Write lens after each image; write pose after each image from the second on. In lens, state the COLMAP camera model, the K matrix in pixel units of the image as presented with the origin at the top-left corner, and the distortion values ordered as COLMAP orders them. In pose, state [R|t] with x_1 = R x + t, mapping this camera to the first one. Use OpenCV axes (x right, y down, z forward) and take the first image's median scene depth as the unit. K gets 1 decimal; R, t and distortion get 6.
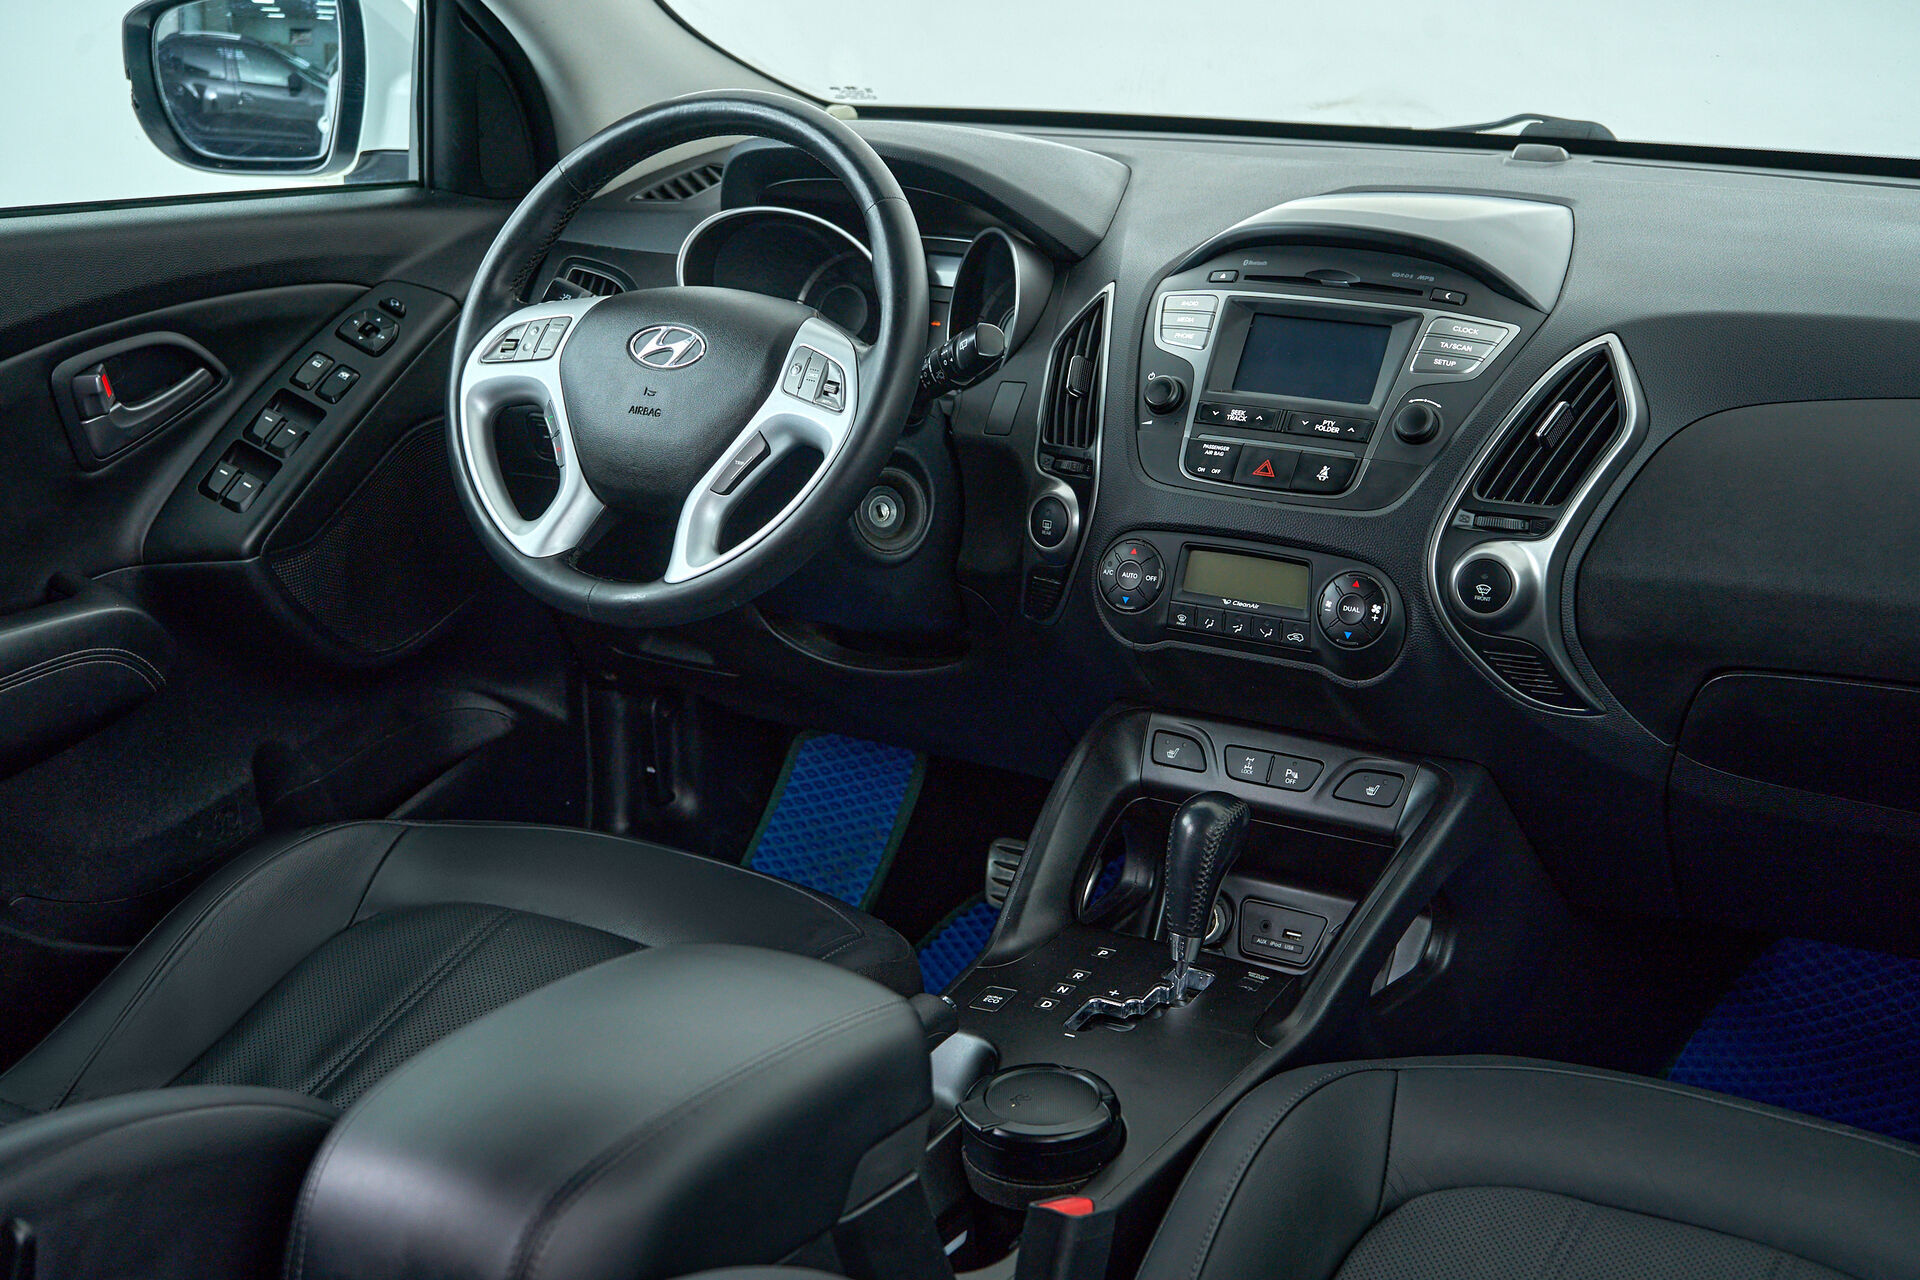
lens RADIAL K [[2619.1, 0, 960.0], [0, 2619.1, 640.0], [0, 0, 1]] dist [0.000850, 0.021665]
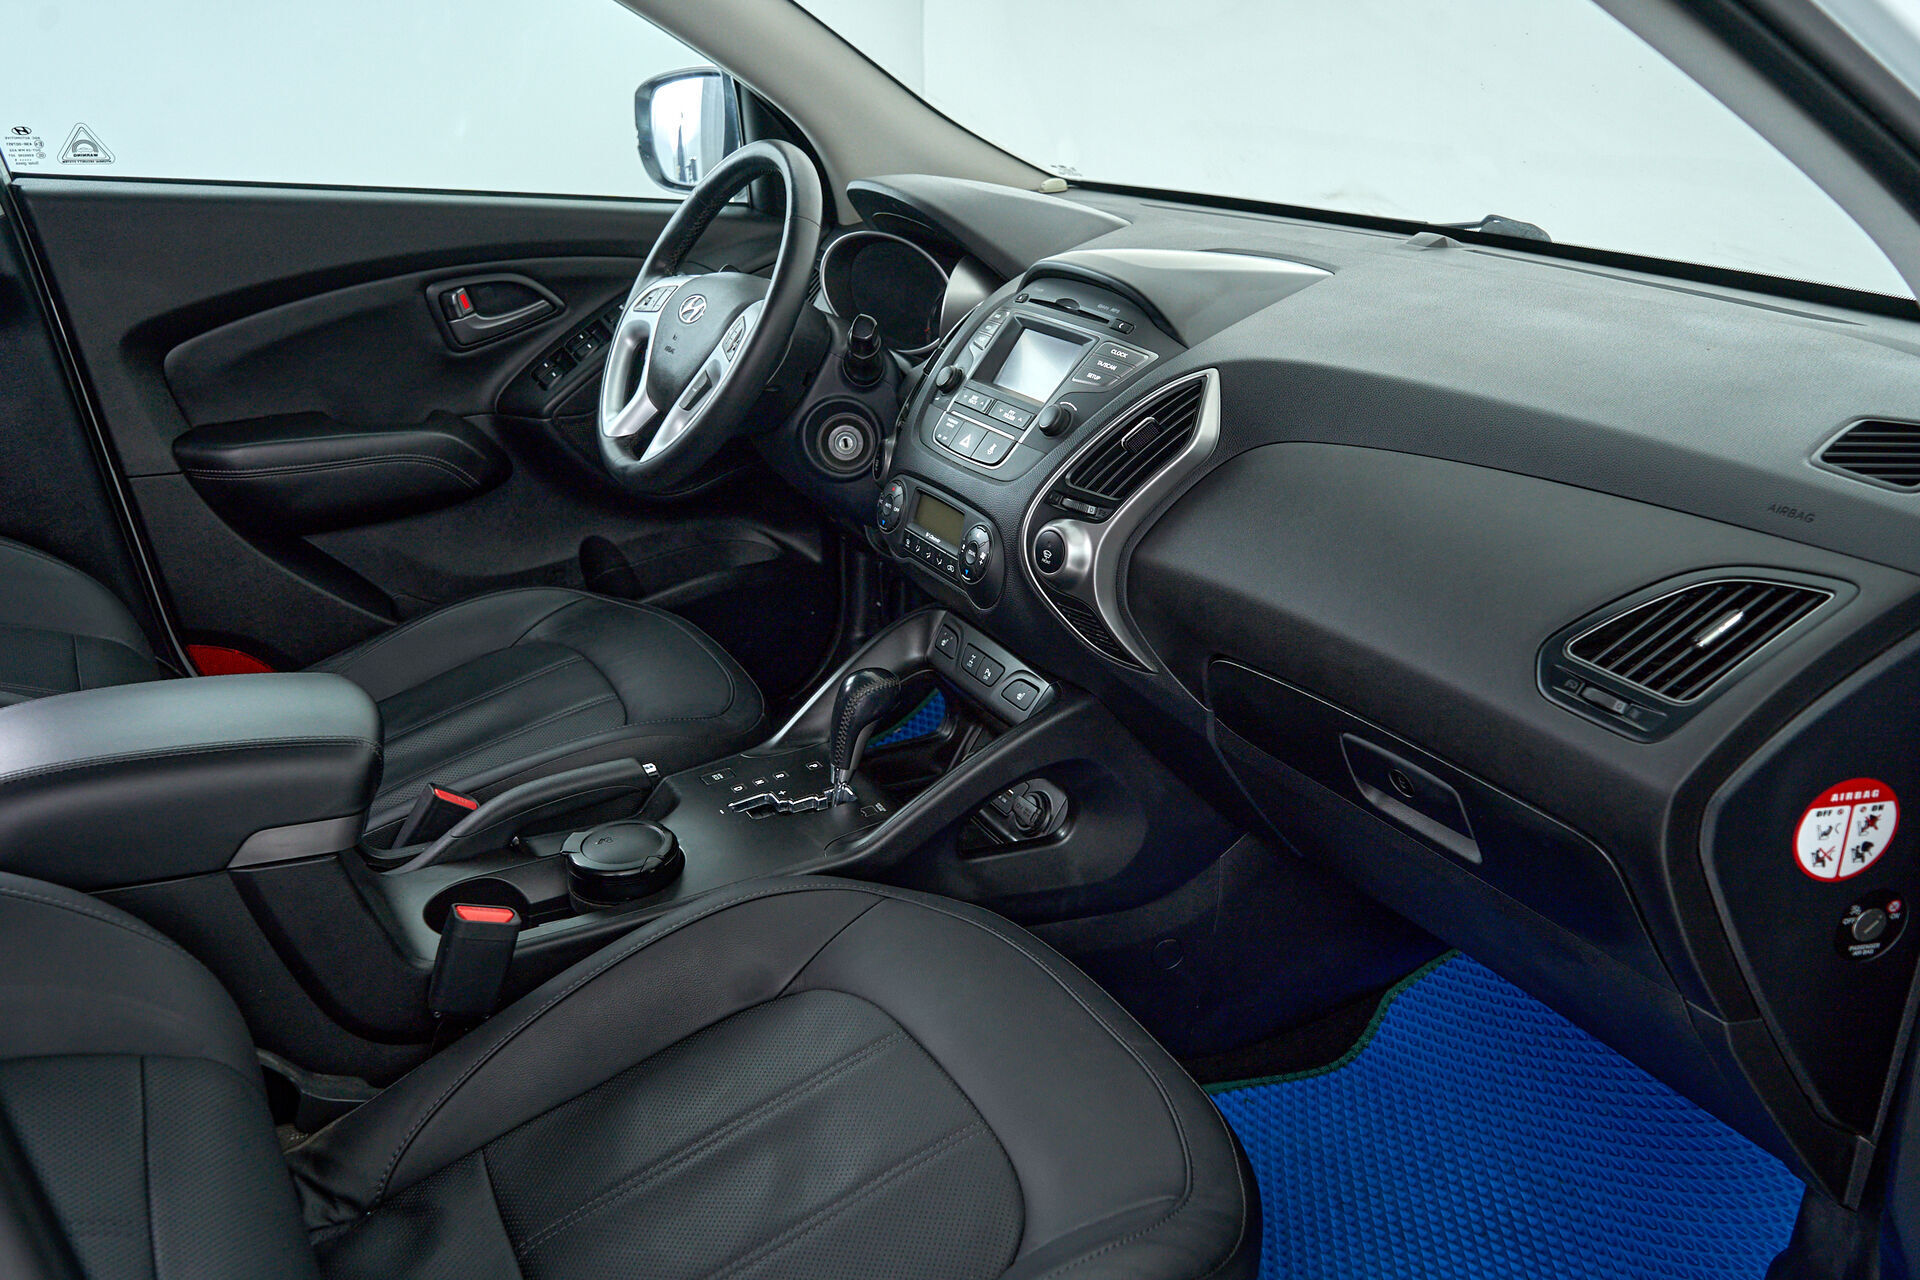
lens RADIAL K [[1523.0, 0, 960.0], [0, 1523.0, 640.0], [0, 0, 1]] dist [-0.010897, -0.003597]
pose [[0.865013, 0.201798, -0.459379, 0.468513], [-0.172414, 0.979352, 0.105558, -0.045043], [0.471196, -0.012106, 0.881946, 0.305321]]
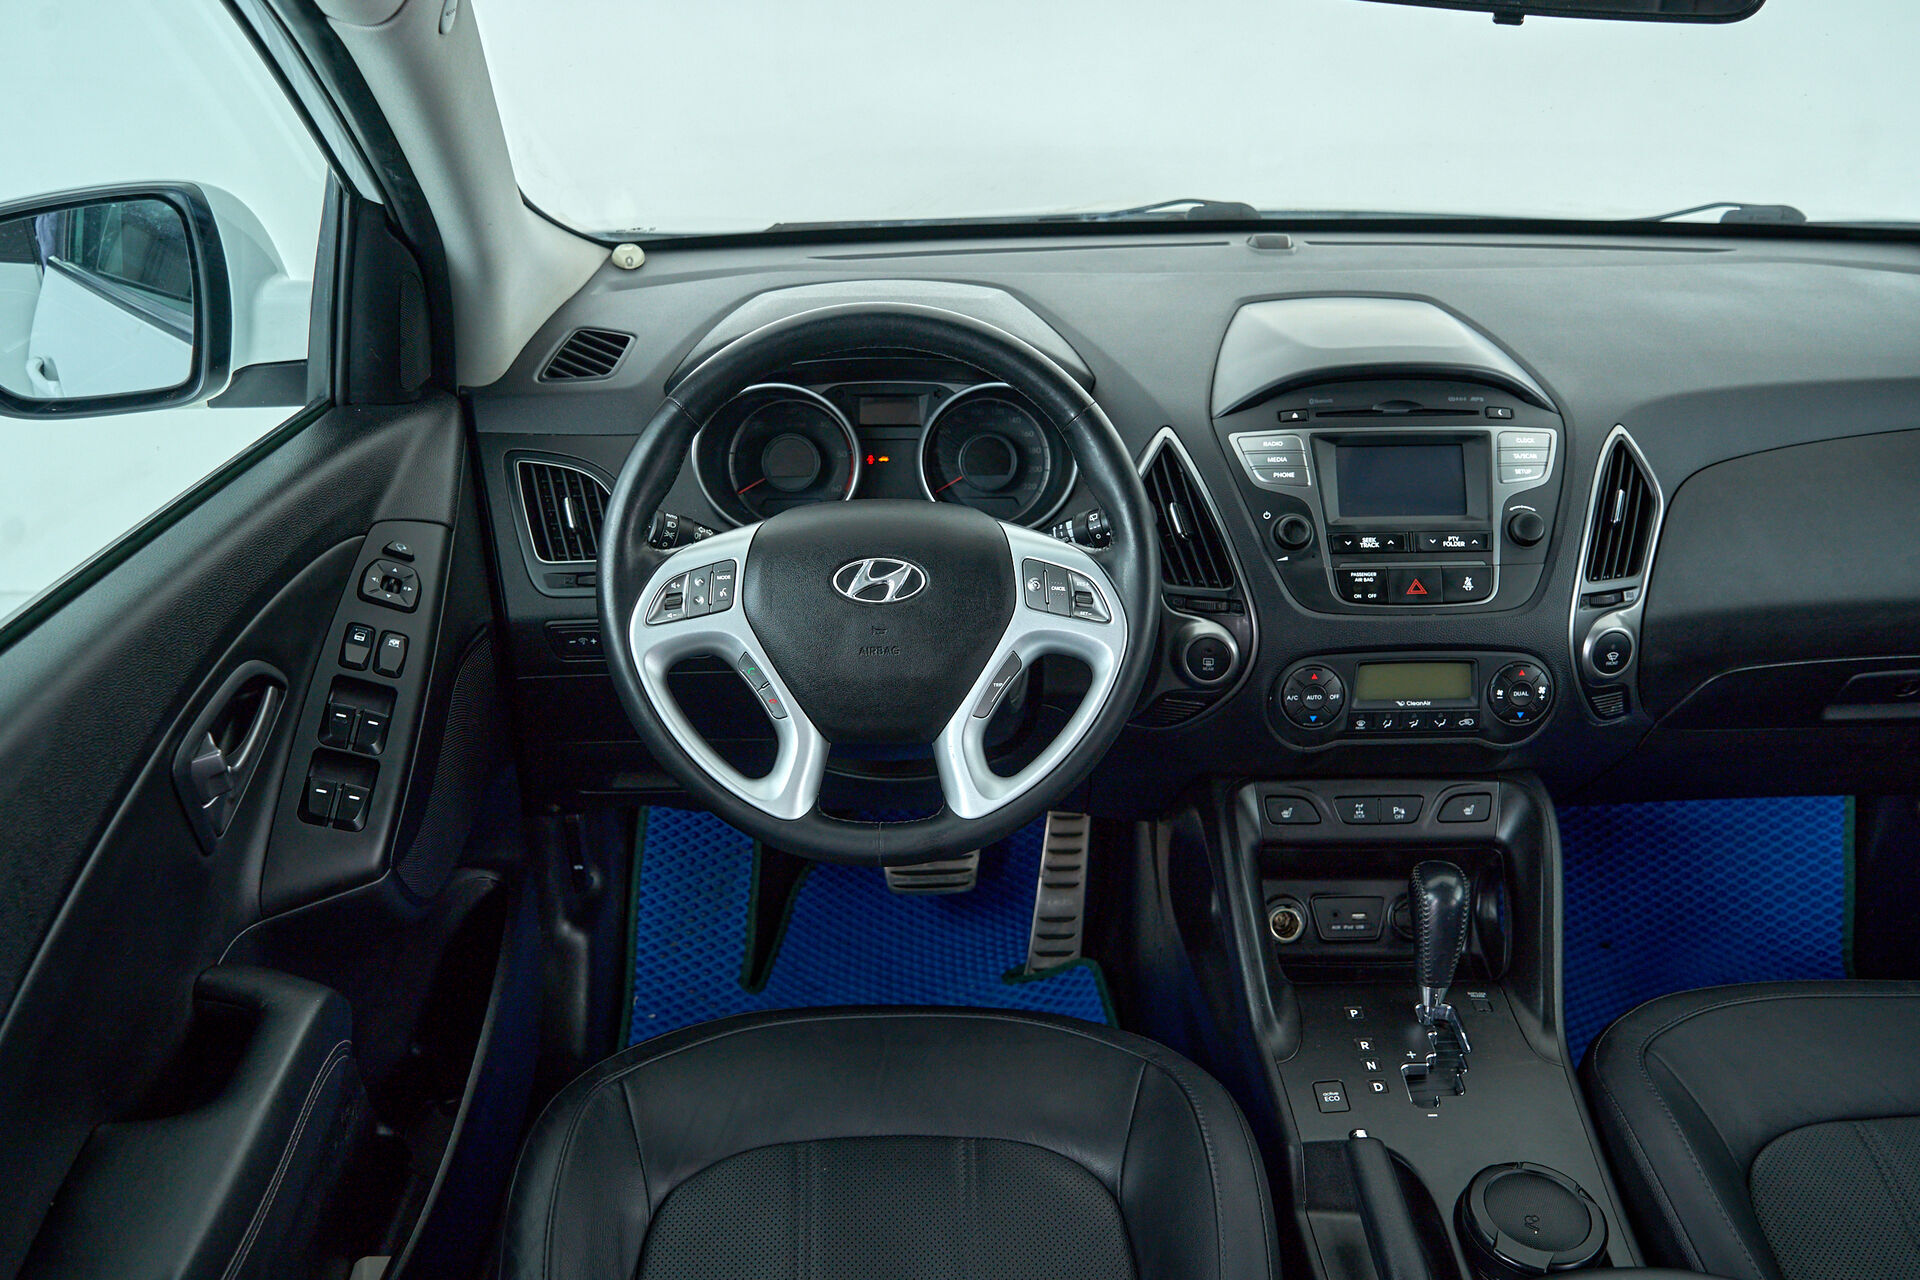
lens RADIAL K [[1546.6, 0, 960.0], [0, 1546.6, 640.0], [0, 0, 1]] dist [0.005466, 0.001702]
pose [[0.838807, -0.240950, 0.488207, -0.383610], [0.161051, 0.966416, 0.200259, -0.205927], [-0.520063, -0.089352, 0.849441, 0.494285]]
